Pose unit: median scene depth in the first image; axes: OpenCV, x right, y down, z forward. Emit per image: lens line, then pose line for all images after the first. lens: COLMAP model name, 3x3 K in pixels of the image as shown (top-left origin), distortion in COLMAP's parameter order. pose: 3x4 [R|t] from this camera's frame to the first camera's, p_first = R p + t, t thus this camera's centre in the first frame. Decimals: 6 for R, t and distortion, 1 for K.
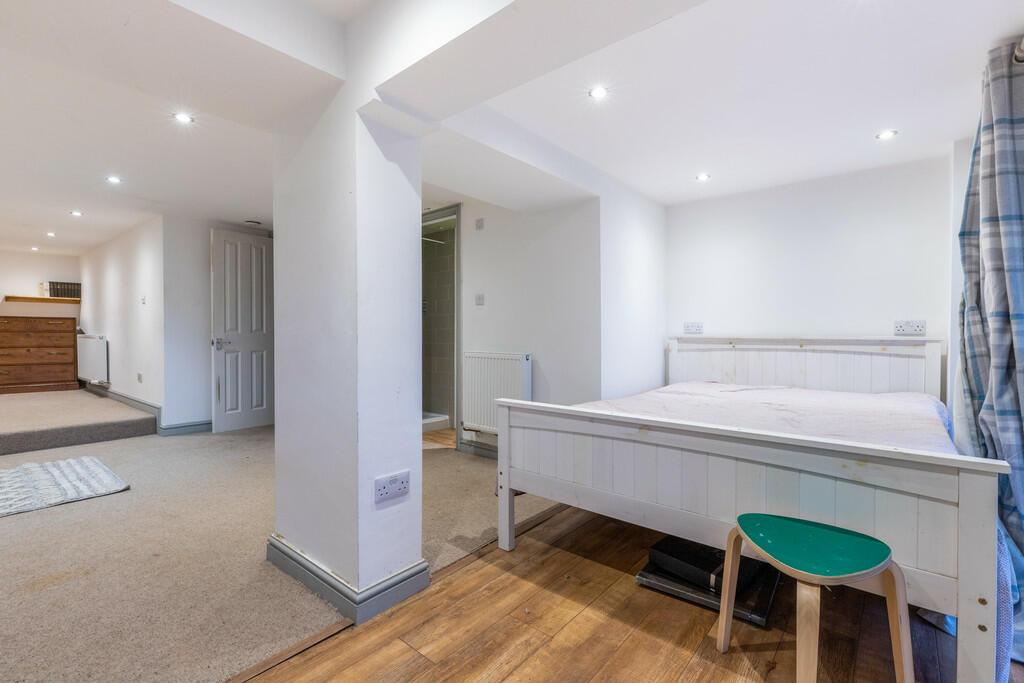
lens RADIAL K [[458.5, 0, 516.3], [0, 458.5, 337.0], [0, 0, 1]] dist [0.000718, 0.000800]
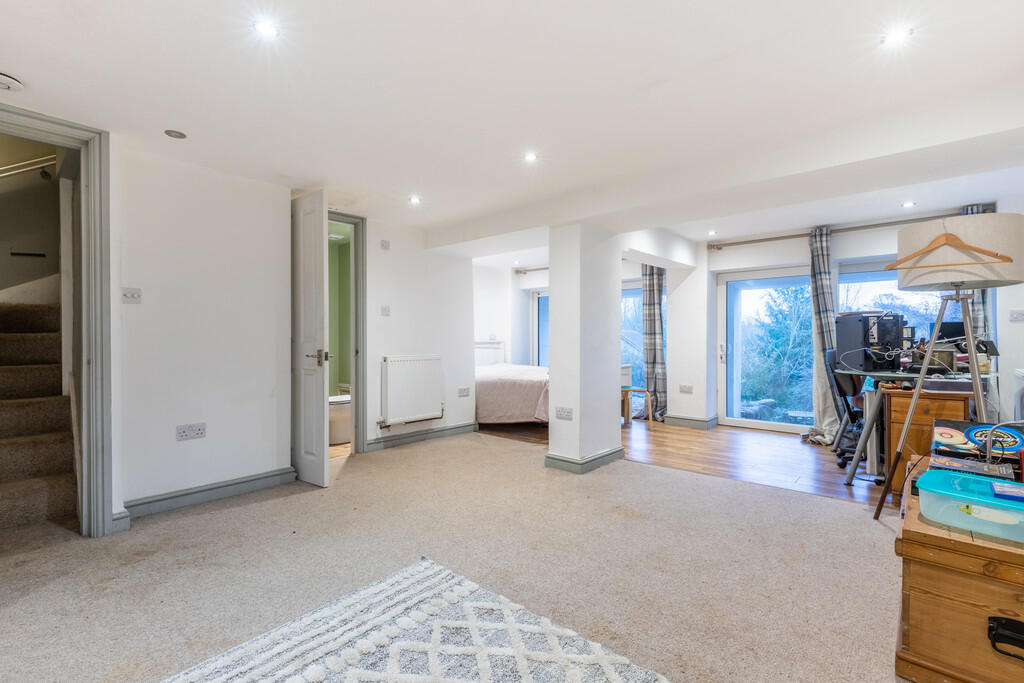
lens RADIAL K [[458.5, 0, 514.5], [0, 458.5, 339.8], [0, 0, 1]] dist [0.000718, 0.000800]
pose [[0.020267, -0.001277, 0.999794, -0.791006], [0.019650, 0.999807, 0.000878, -0.003005], [-0.999601, 0.019628, 0.020288, 0.430295]]
